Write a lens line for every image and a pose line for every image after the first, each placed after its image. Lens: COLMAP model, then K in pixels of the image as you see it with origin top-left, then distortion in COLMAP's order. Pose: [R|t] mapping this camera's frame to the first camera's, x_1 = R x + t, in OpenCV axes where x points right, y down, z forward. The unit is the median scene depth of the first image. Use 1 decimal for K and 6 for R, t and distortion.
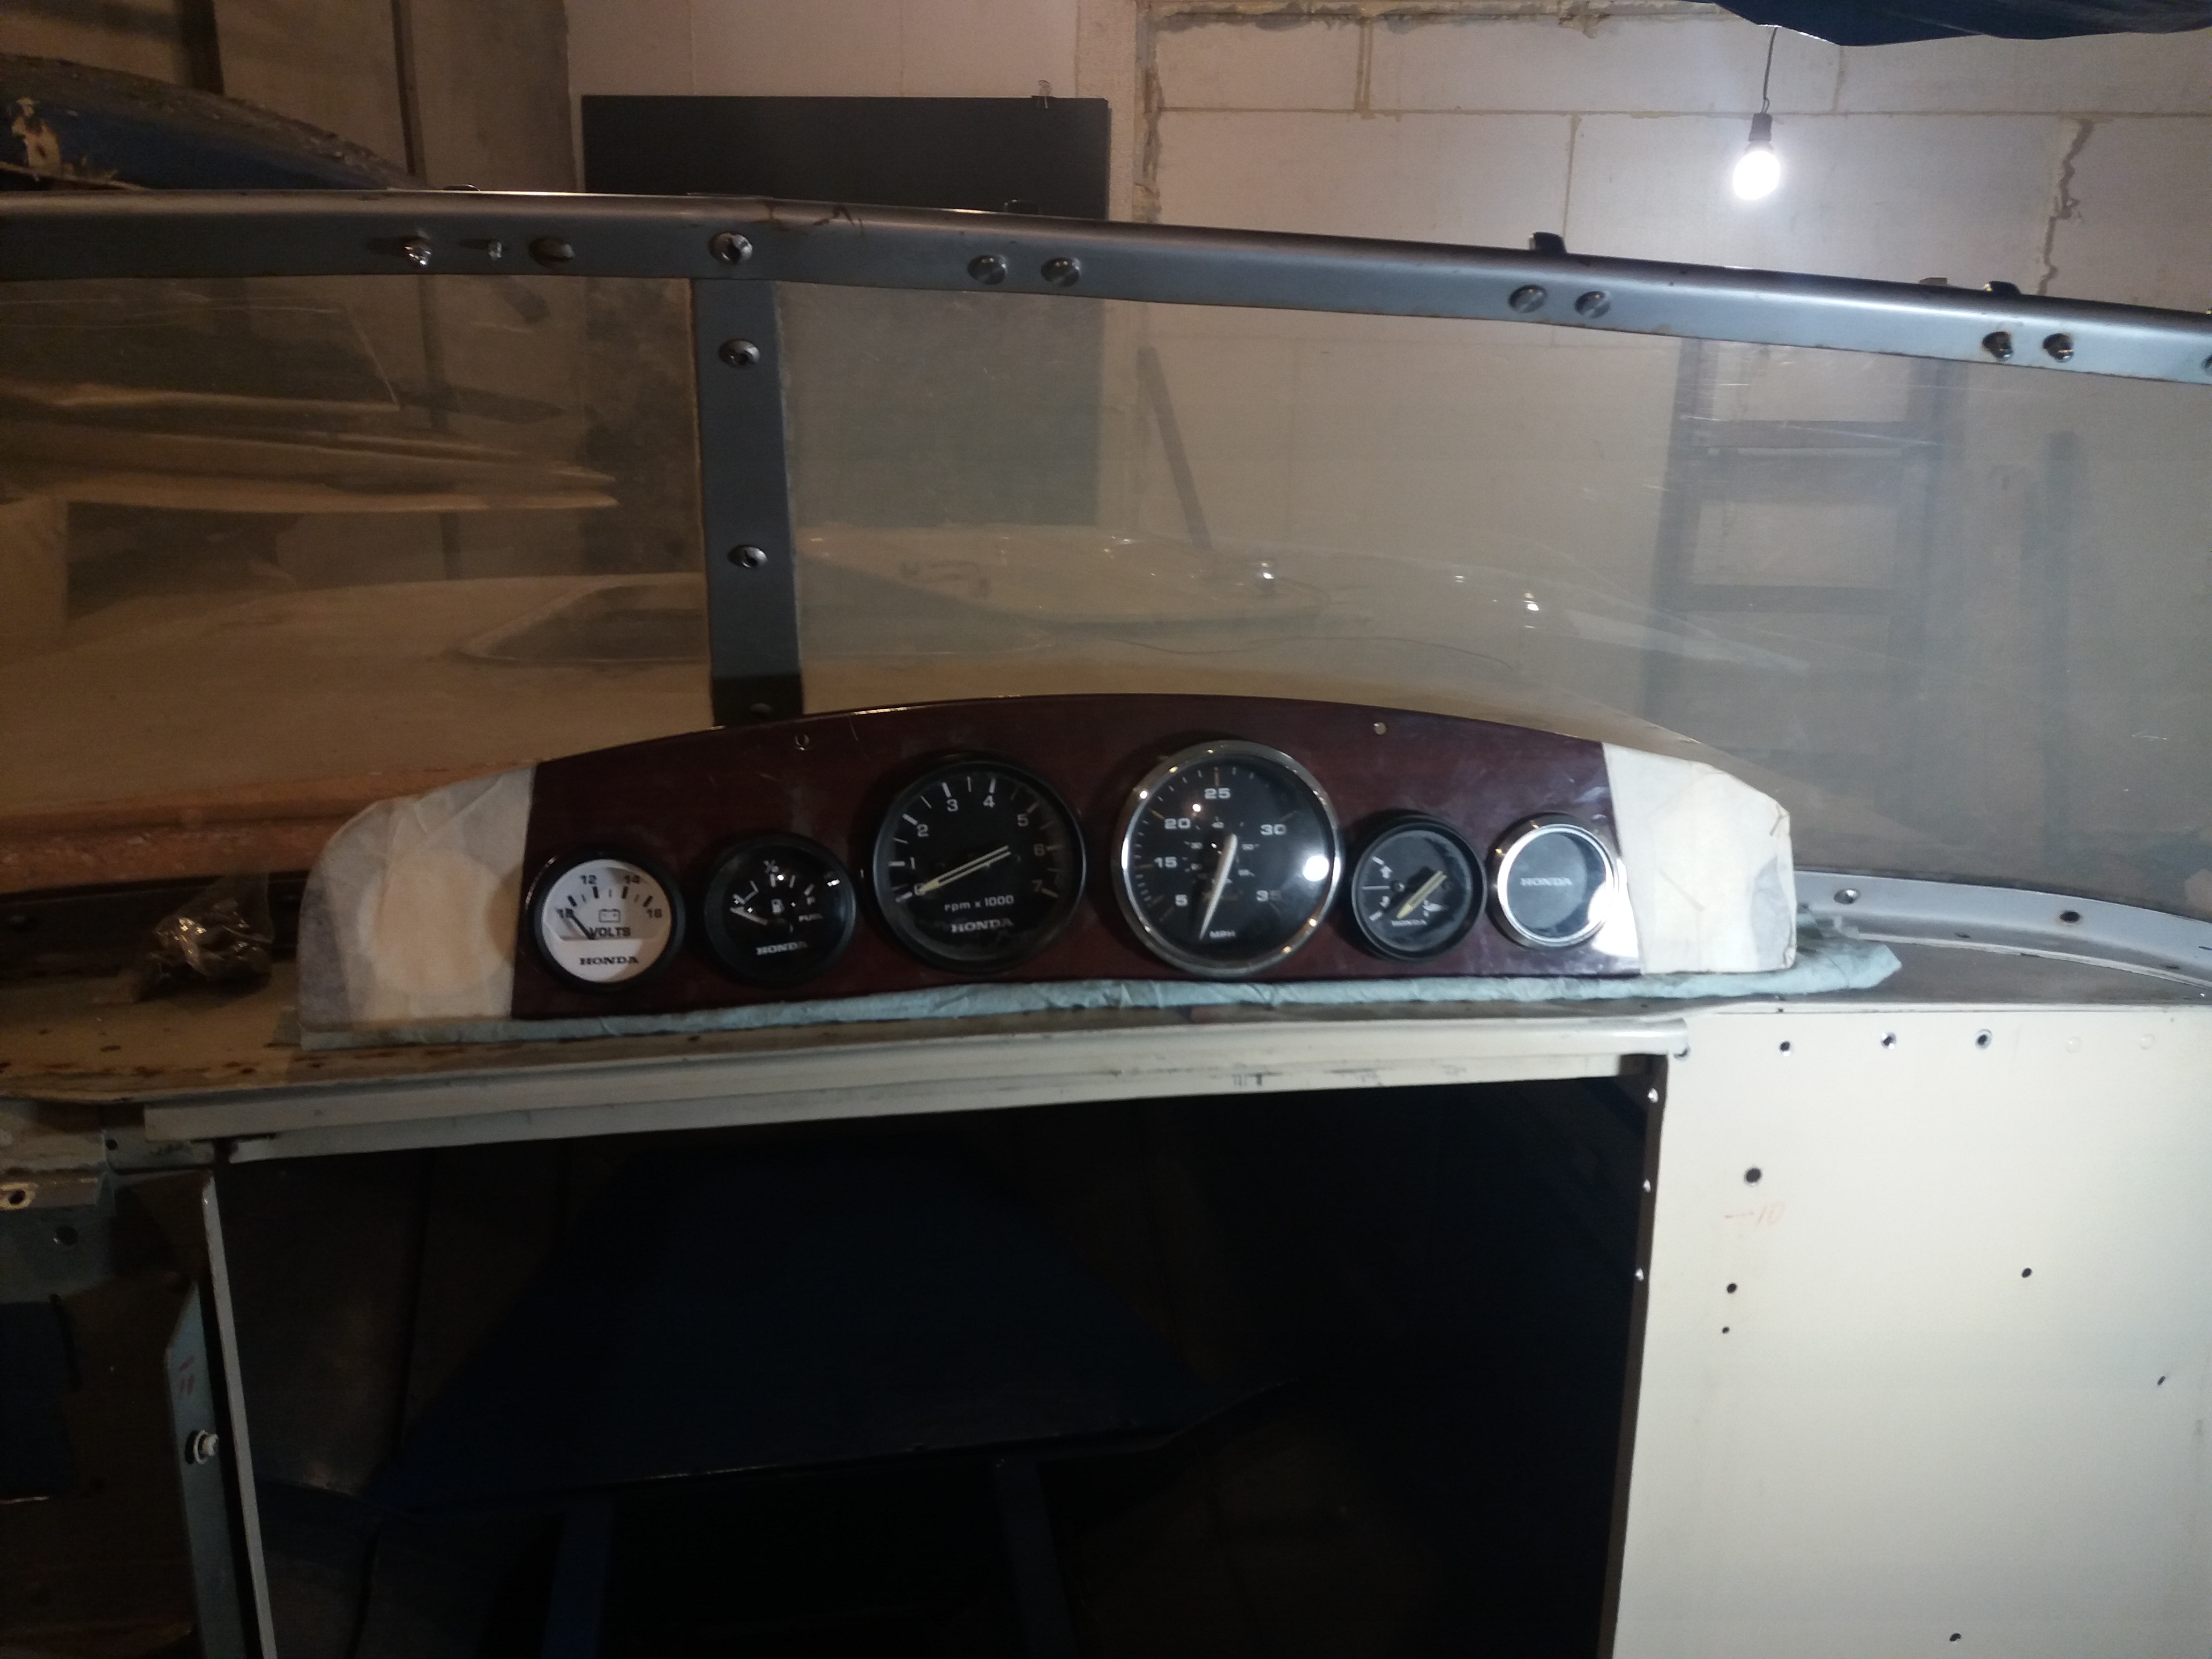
lens RADIAL K [[1785.2, 0, 1140.7], [0, 1785.2, 799.4], [0, 0, 1]] dist [0.245174, -0.686962]
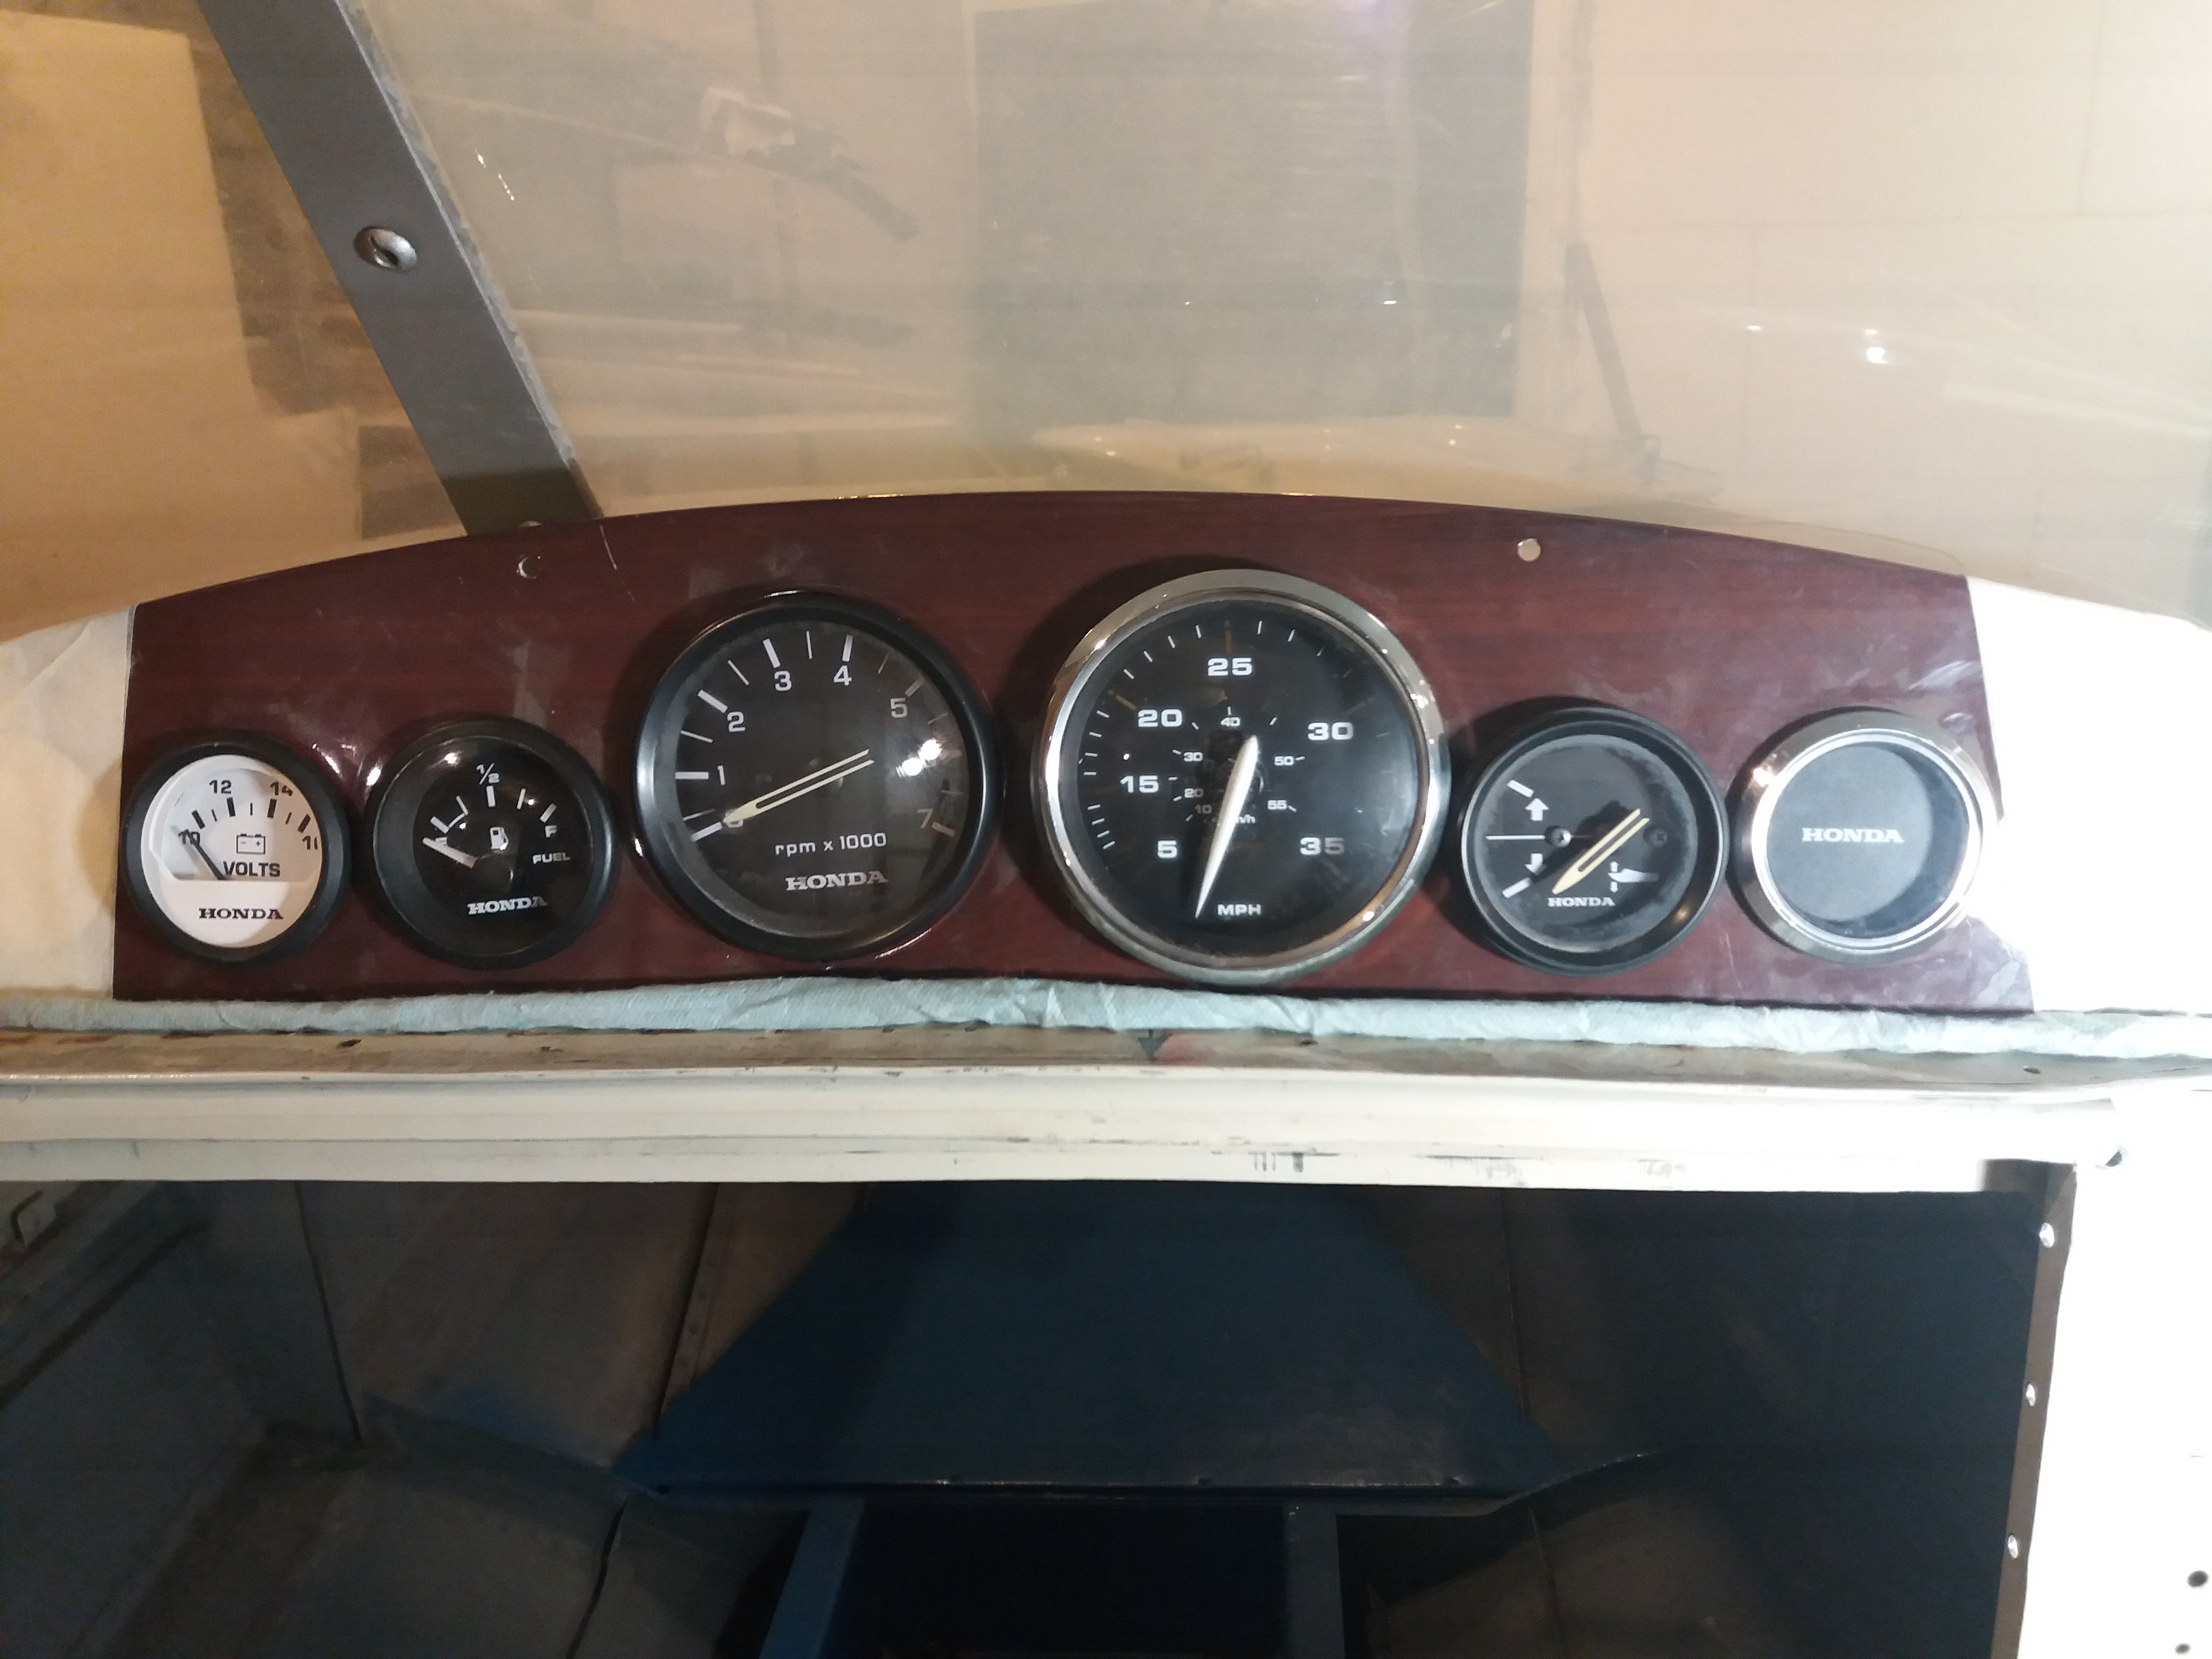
lens RADIAL K [[1830.9, 0, 1107.4], [0, 1830.9, 800.1], [0, 0, 1]] dist [0.144968, -0.337909]
pose [[0.965458, 0.022580, -0.259578, 0.160633], [-0.015680, 0.999467, 0.028622, 0.023604], [0.260086, -0.023564, 0.965298, 0.420043]]
